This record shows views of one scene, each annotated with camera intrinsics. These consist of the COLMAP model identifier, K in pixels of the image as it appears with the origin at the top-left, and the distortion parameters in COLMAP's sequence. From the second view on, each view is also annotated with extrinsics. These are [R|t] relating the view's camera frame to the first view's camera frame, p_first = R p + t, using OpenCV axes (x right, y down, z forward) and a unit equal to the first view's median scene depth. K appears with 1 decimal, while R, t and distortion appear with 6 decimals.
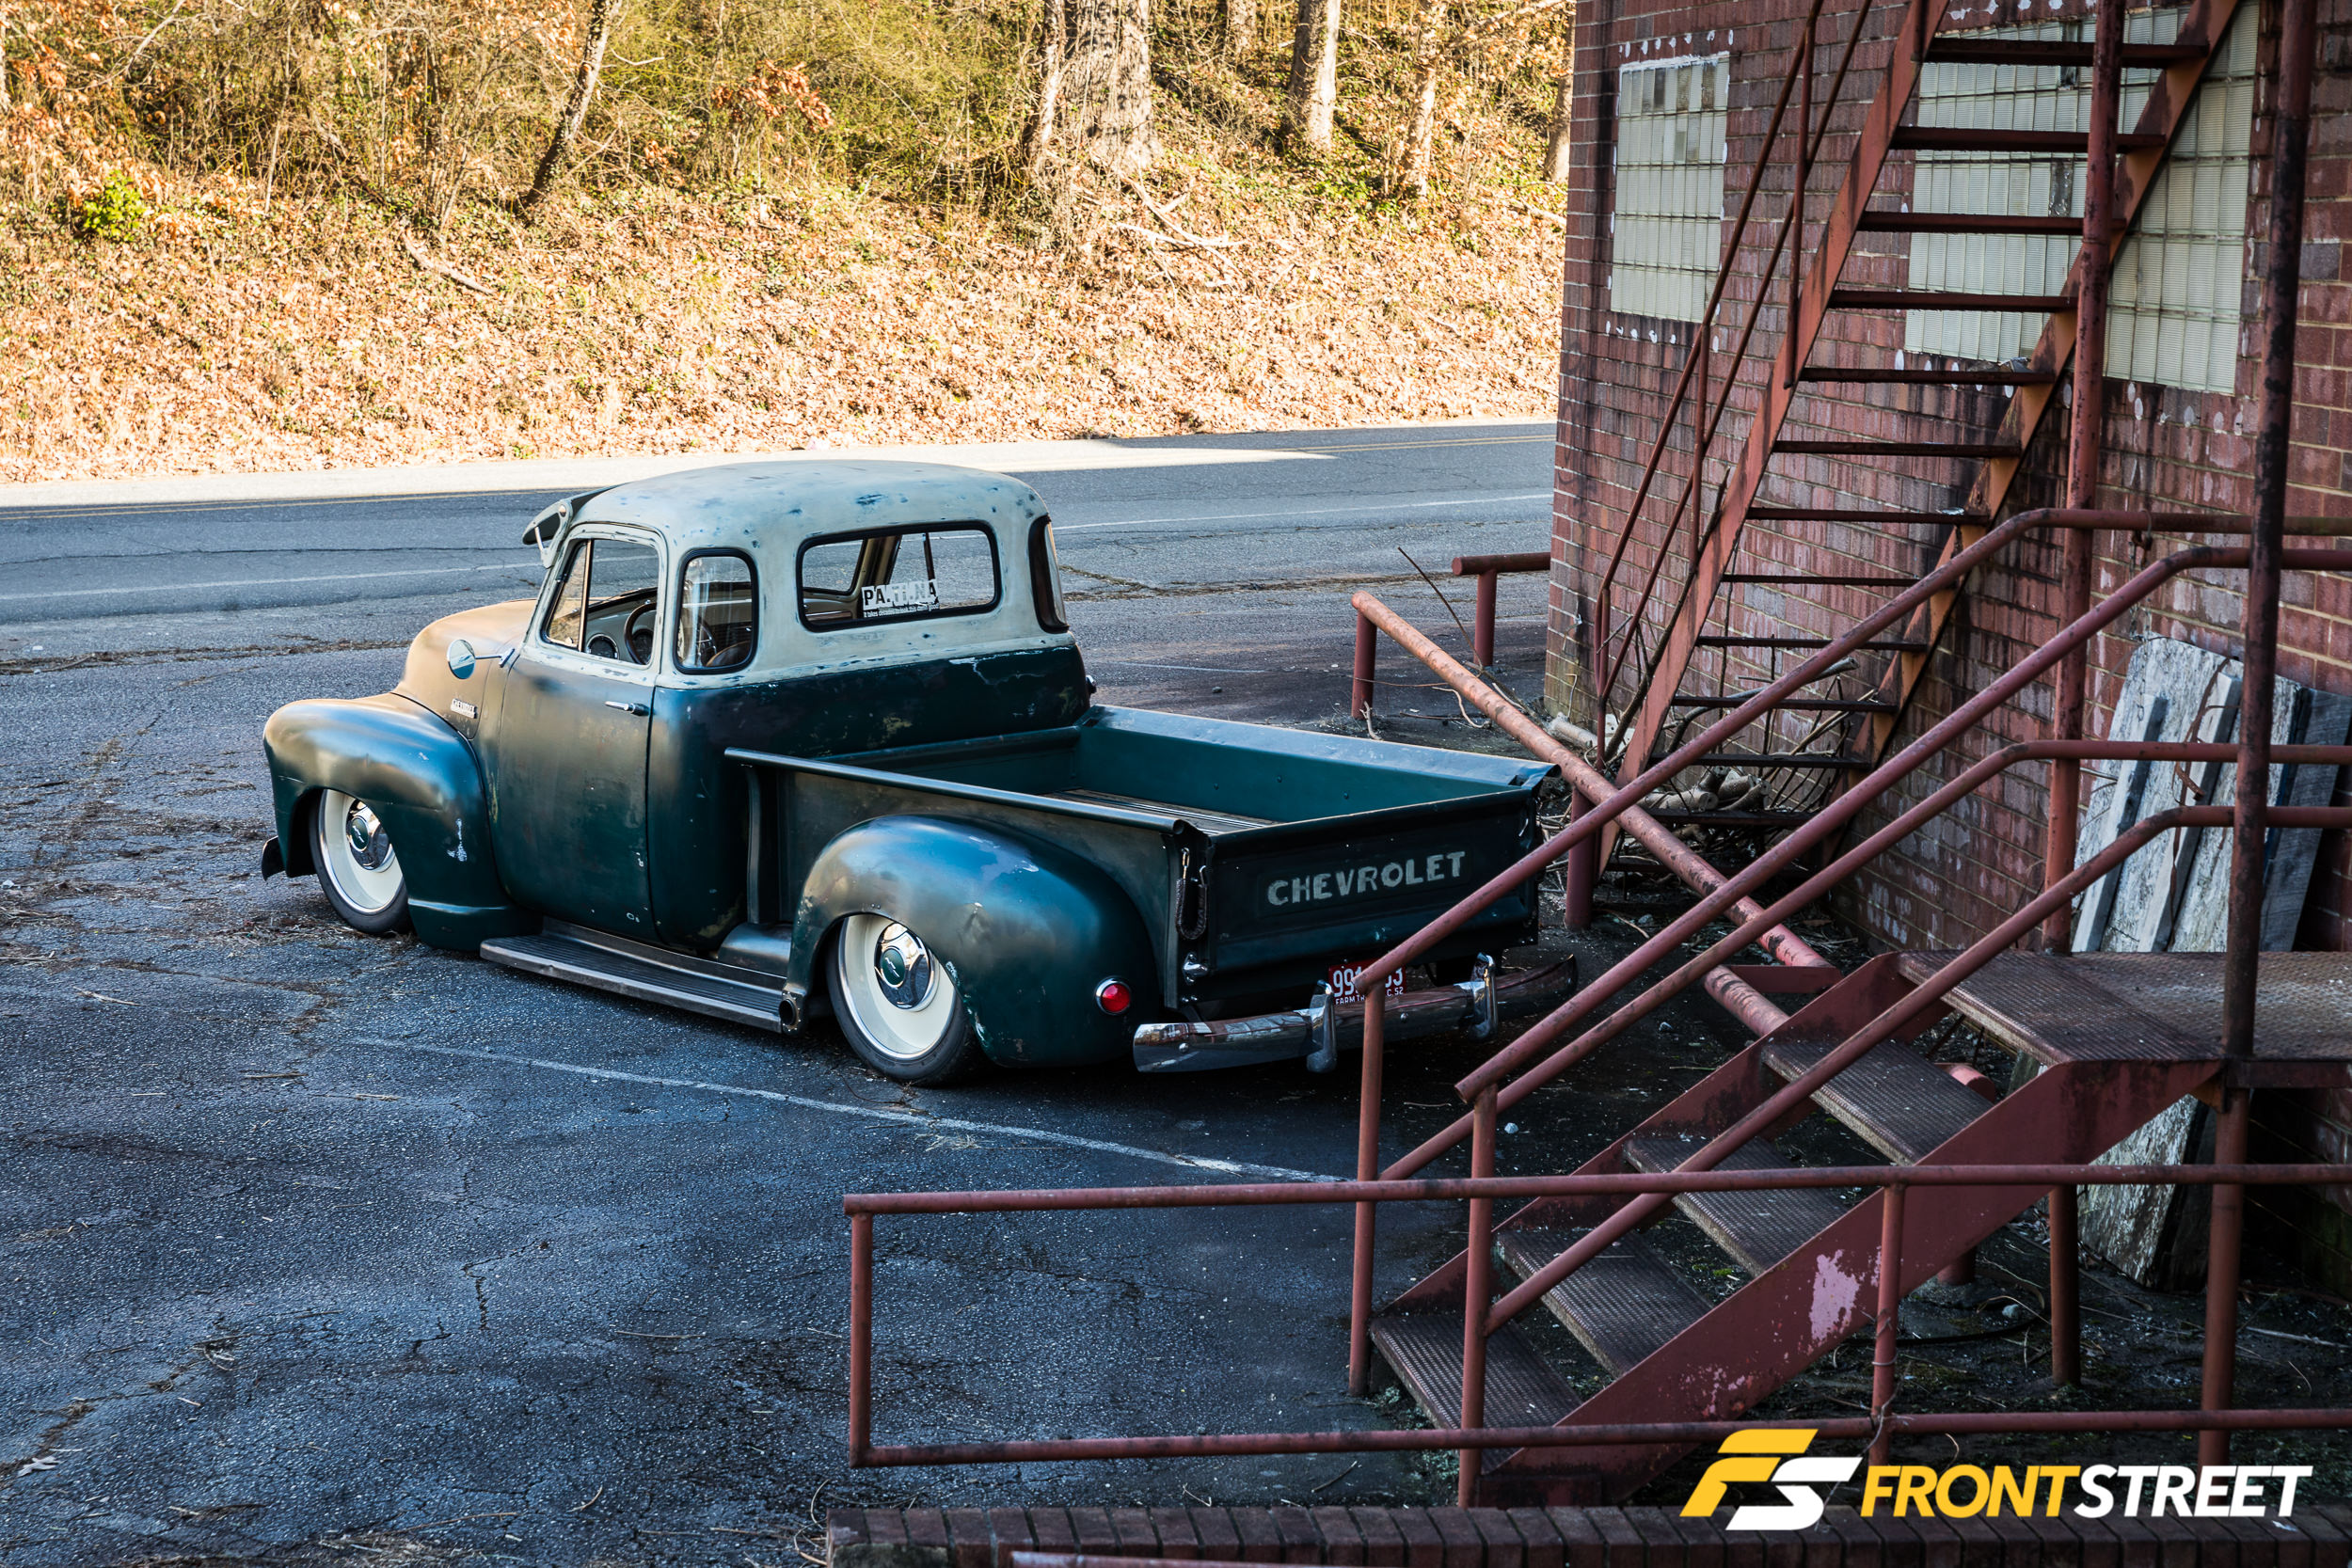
lens RADIAL K [[4926.8, 0, 1176.0], [0, 4926.8, 784.0], [0, 0, 1]] dist [-0.032237, 0.191898]
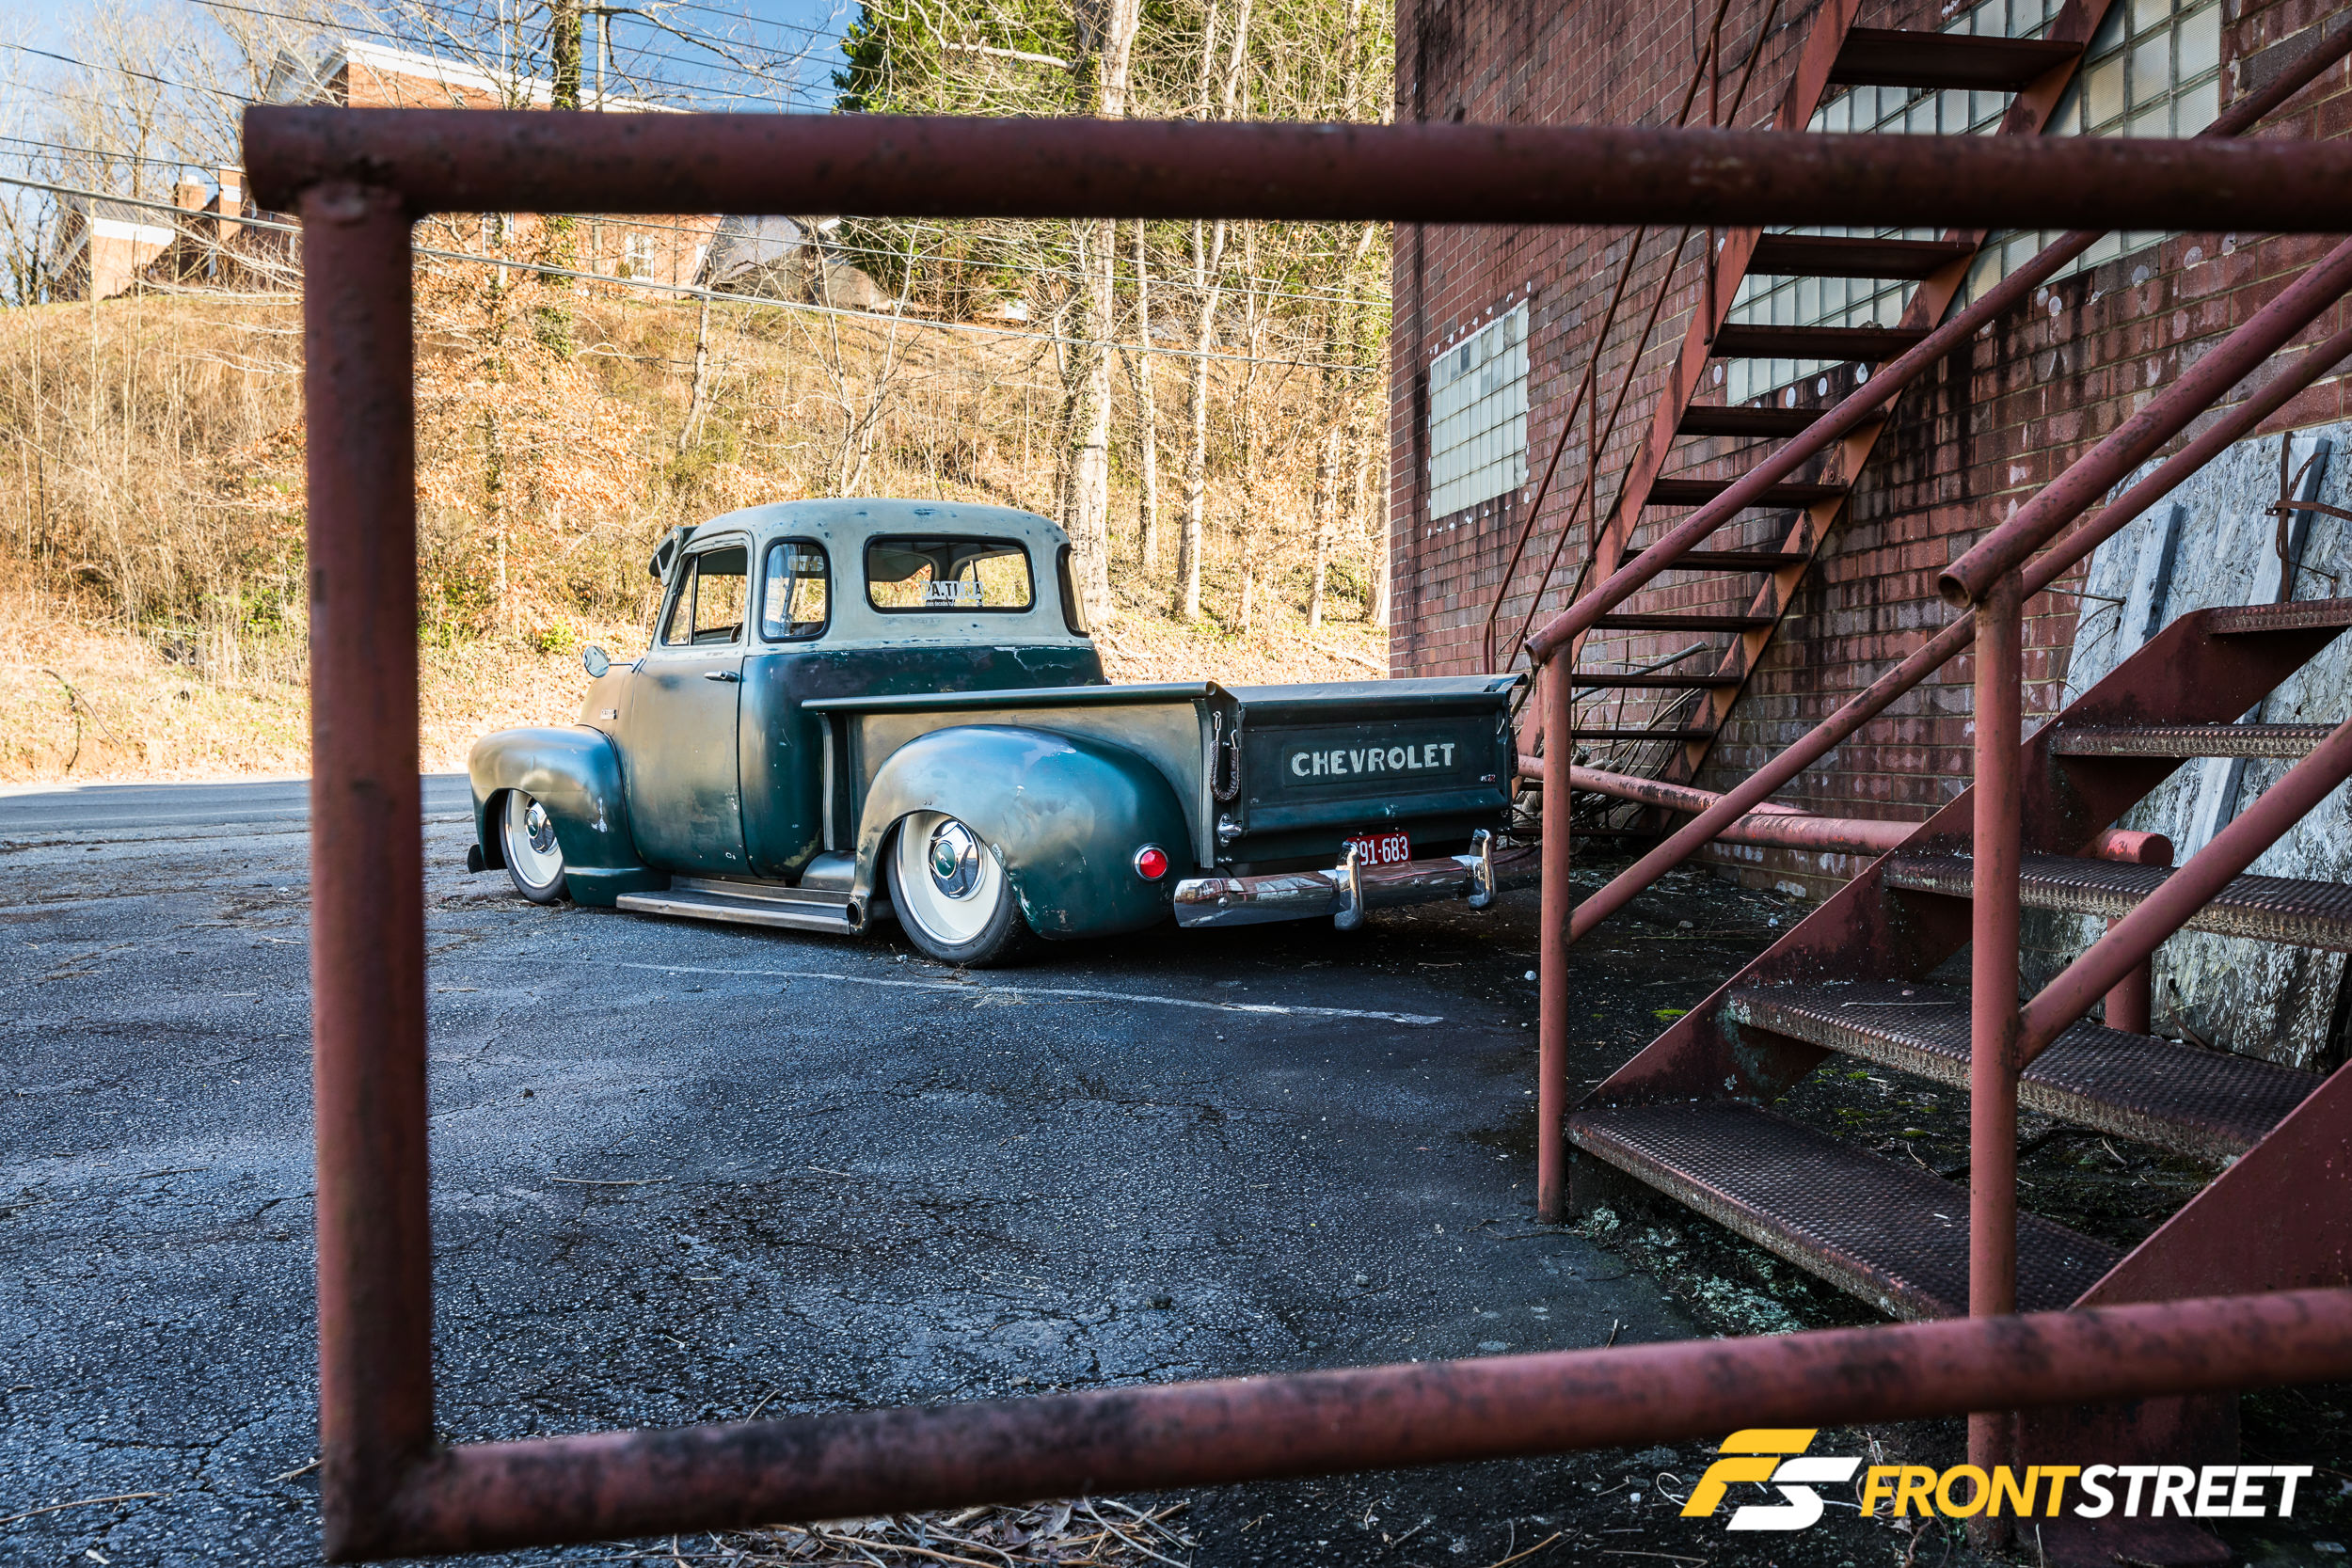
lens RADIAL K [[2021.3, 0, 1176.0], [0, 2021.3, 784.0], [0, 0, 1]] dist [-0.016717, -0.013404]
pose [[0.998905, -0.032012, 0.034117, -0.020703], [0.035538, 0.993479, -0.108339, 0.070475], [-0.030426, 0.109433, 0.993528, 0.545943]]
